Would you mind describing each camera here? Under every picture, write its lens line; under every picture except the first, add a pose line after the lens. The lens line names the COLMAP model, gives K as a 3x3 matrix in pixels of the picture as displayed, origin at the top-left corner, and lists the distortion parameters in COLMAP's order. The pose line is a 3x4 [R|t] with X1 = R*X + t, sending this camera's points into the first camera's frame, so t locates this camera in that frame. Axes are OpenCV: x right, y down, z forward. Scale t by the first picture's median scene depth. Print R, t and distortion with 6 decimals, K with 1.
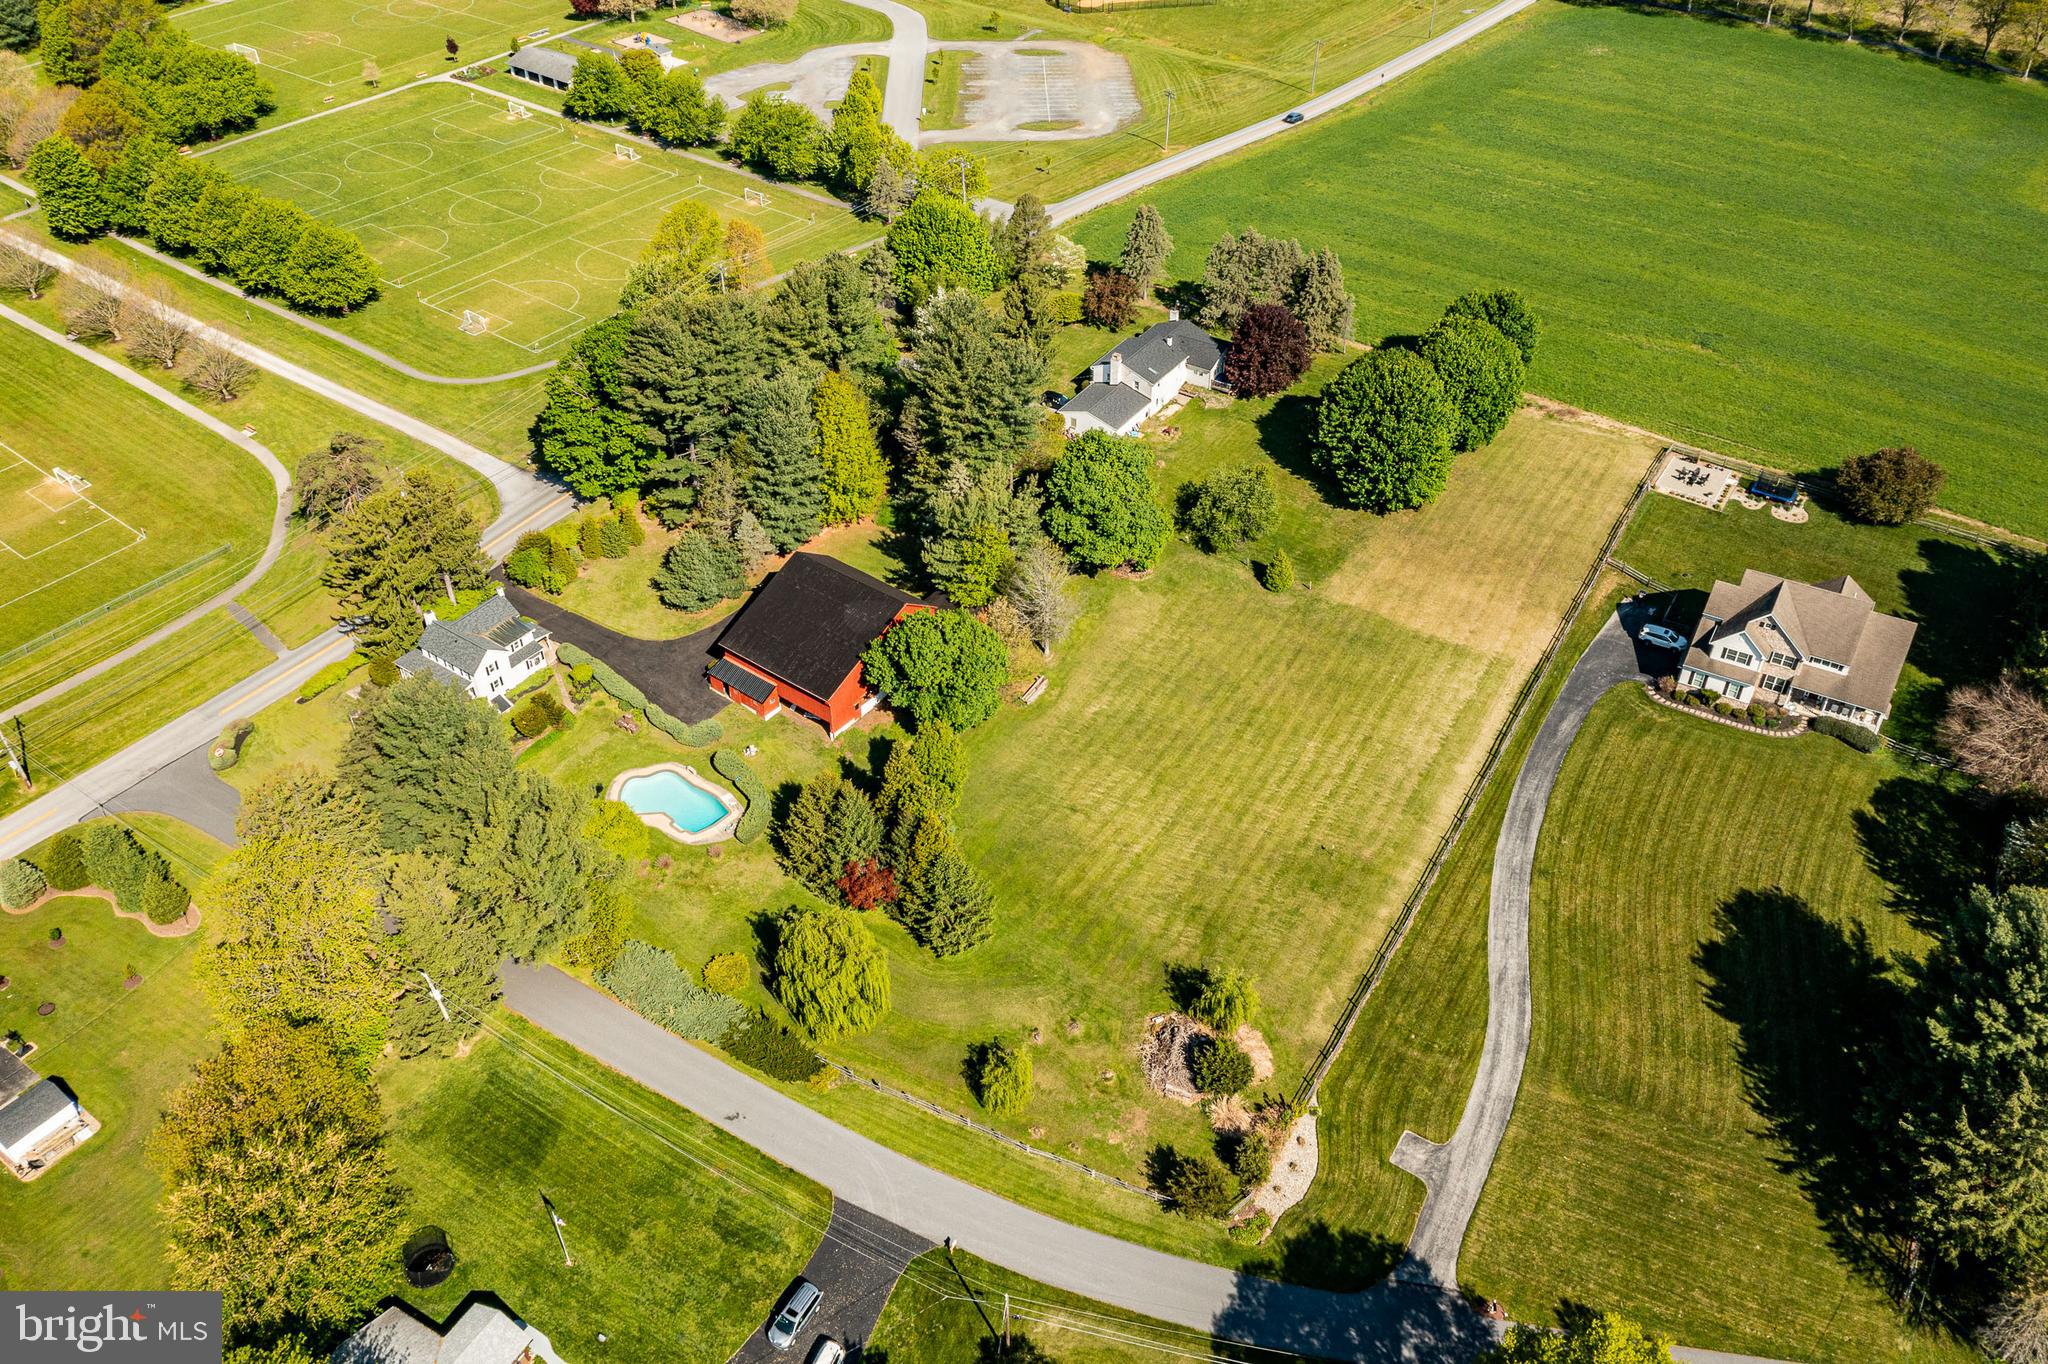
lens RADIAL K [[1611.1, 0, 1016.4], [0, 1611.1, 680.7], [0, 0, 1]] dist [-0.011903, 0.055454]
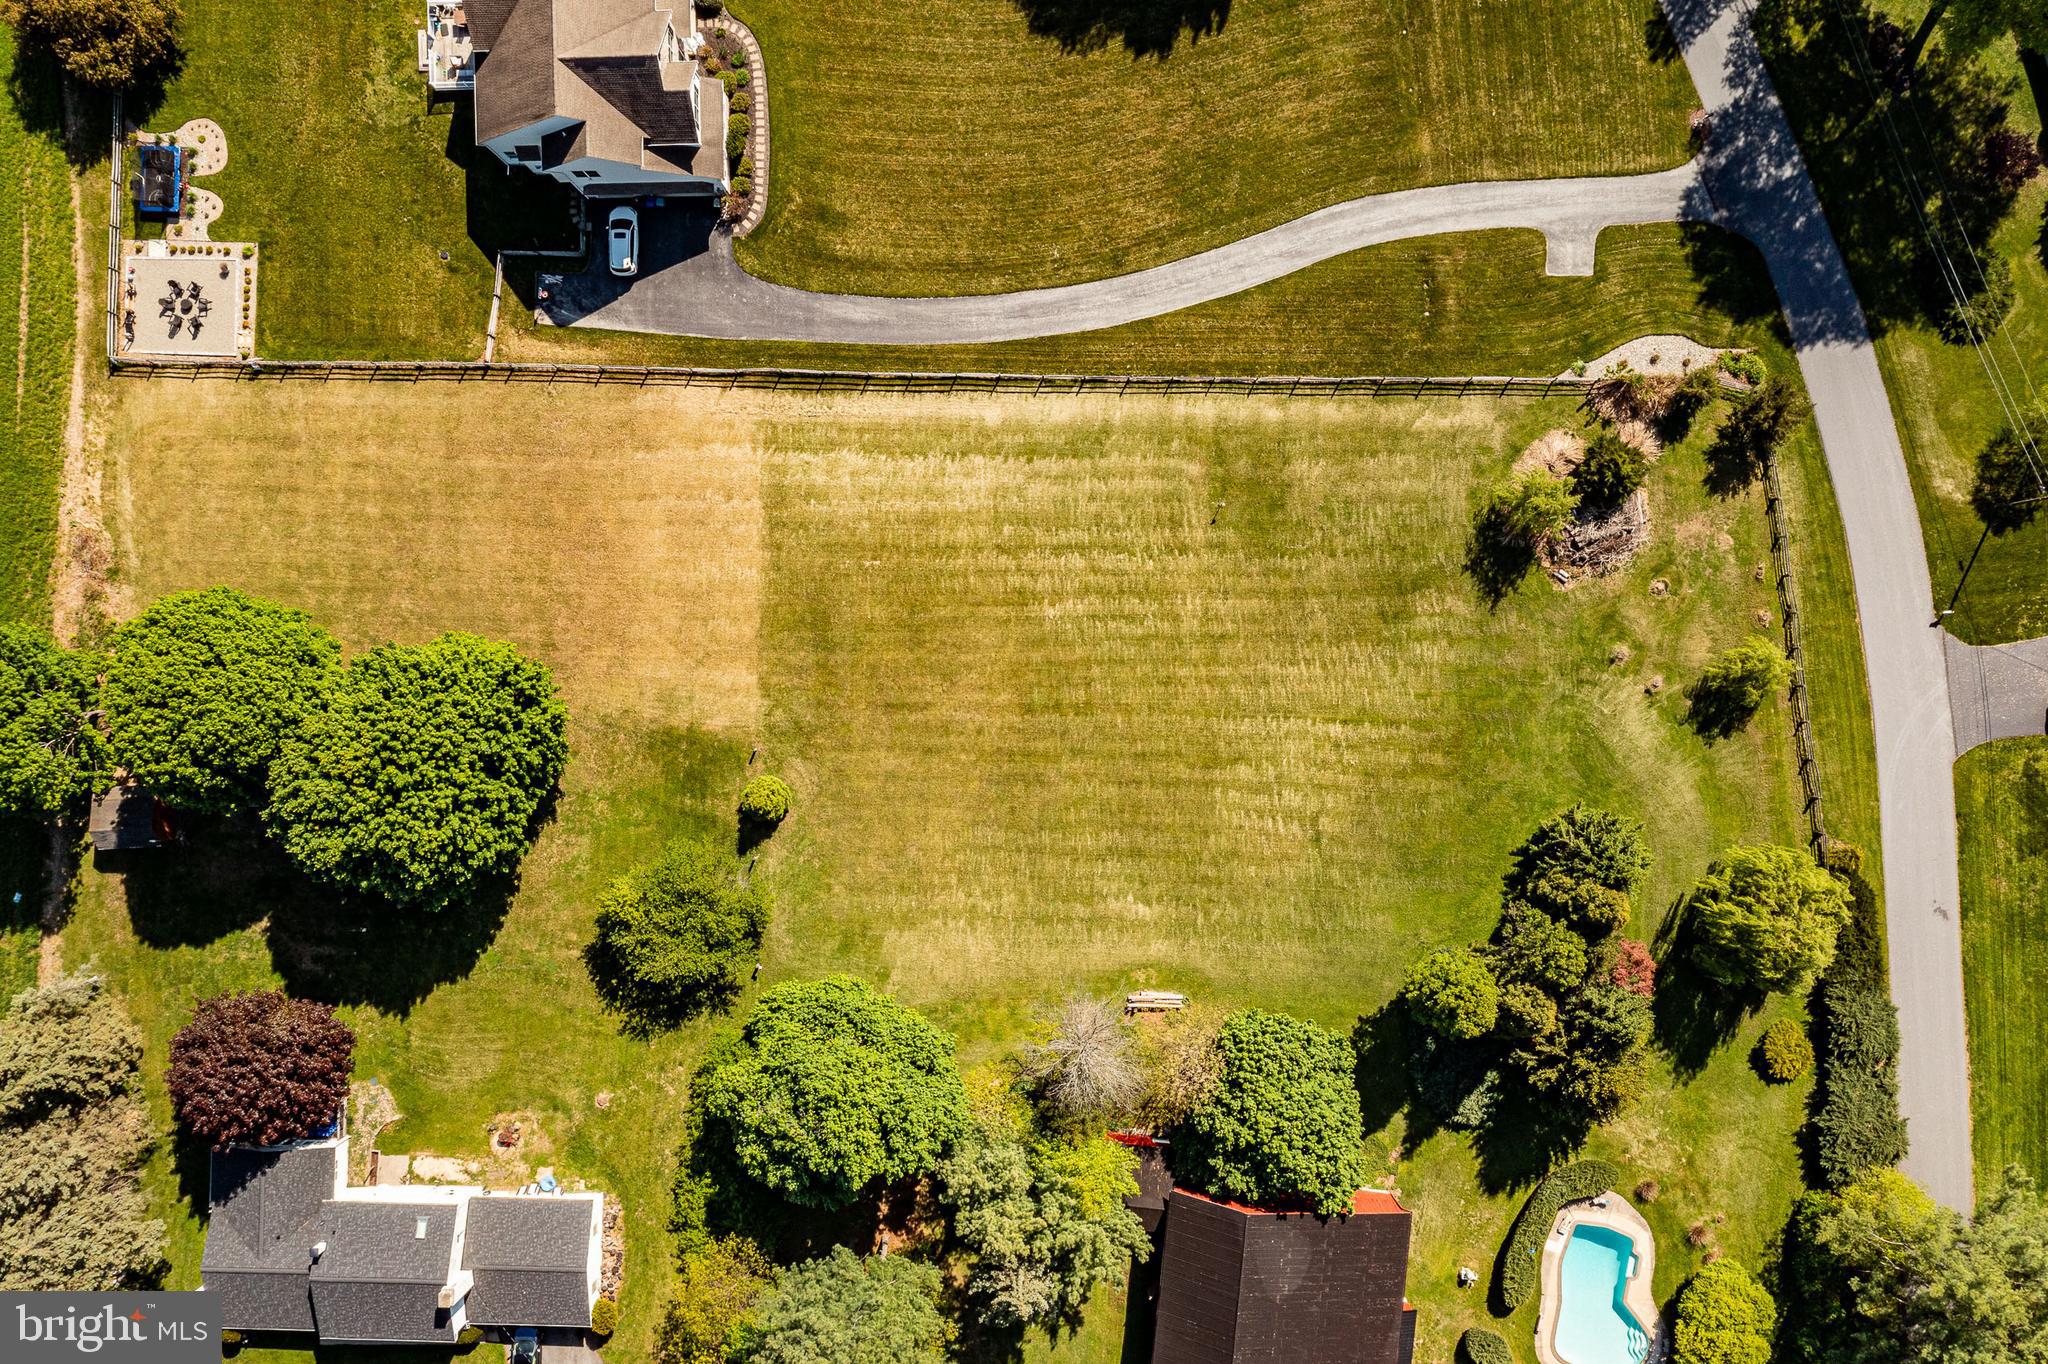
lens RADIAL K [[1639.8, 0, 1024.0], [0, 1639.8, 682.0], [0, 0, 1]] dist [-0.013158, 0.068735]
pose [[-0.532742, -0.845982, 0.022357, 0.147332], [0.556038, -0.329995, 0.762840, -0.536223], [-0.637972, 0.418829, 0.646200, 0.550918]]
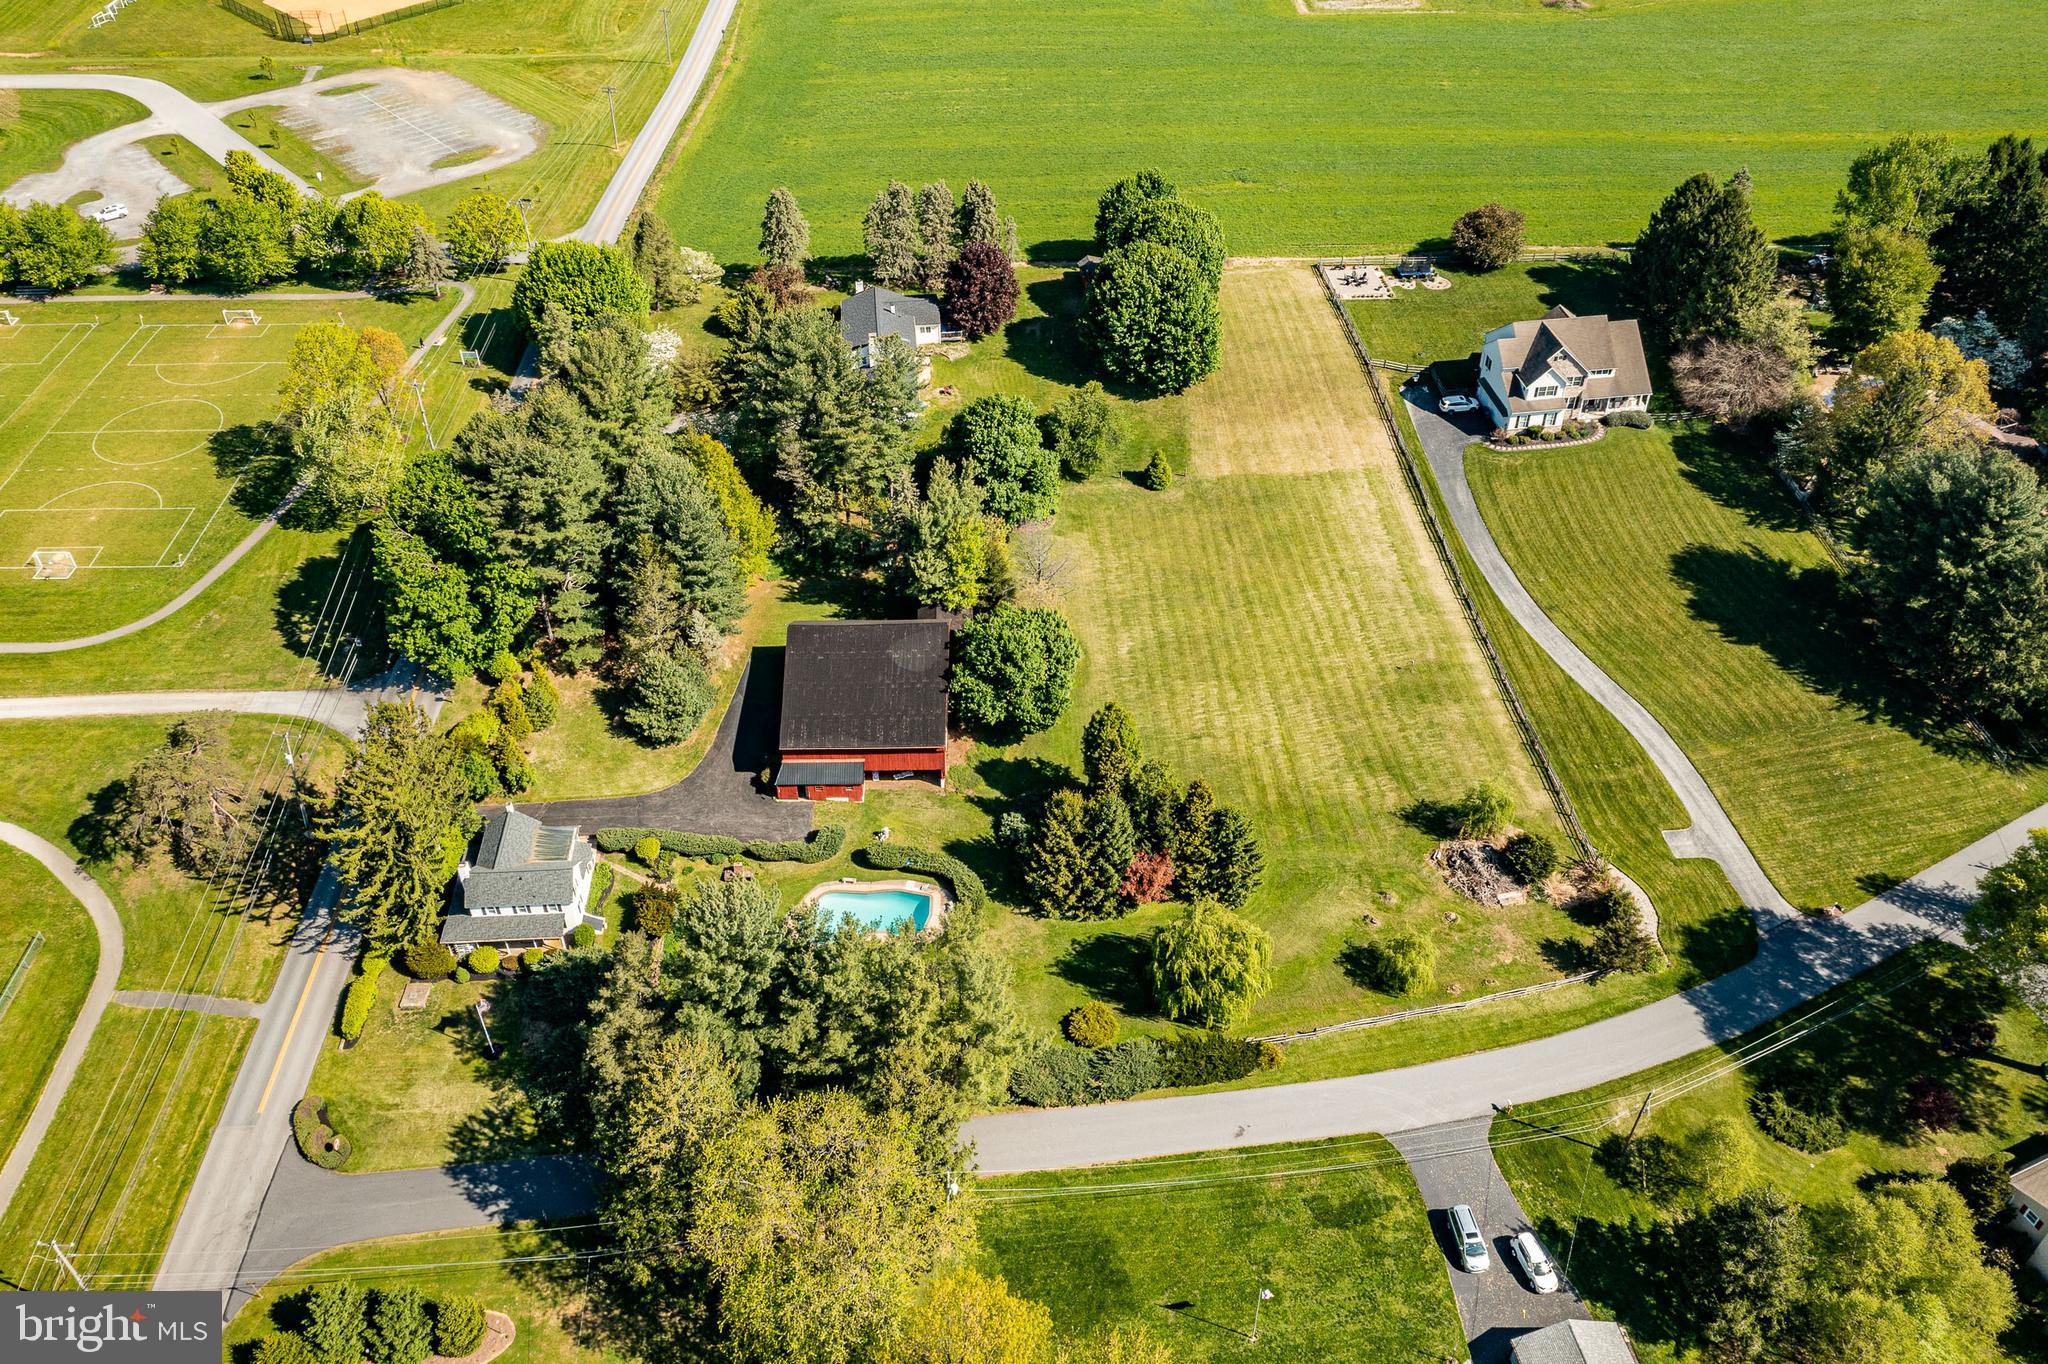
lens RADIAL K [[1614.2, 0, 1024.0], [0, 1614.2, 682.0], [0, 0, 1]] dist [-0.001497, 0.042205]
pose [[0.779829, -0.403051, 0.478975, -0.510247], [0.394272, 0.910550, 0.124293, -0.118204], [-0.486227, 0.091920, 0.868984, 0.157483]]
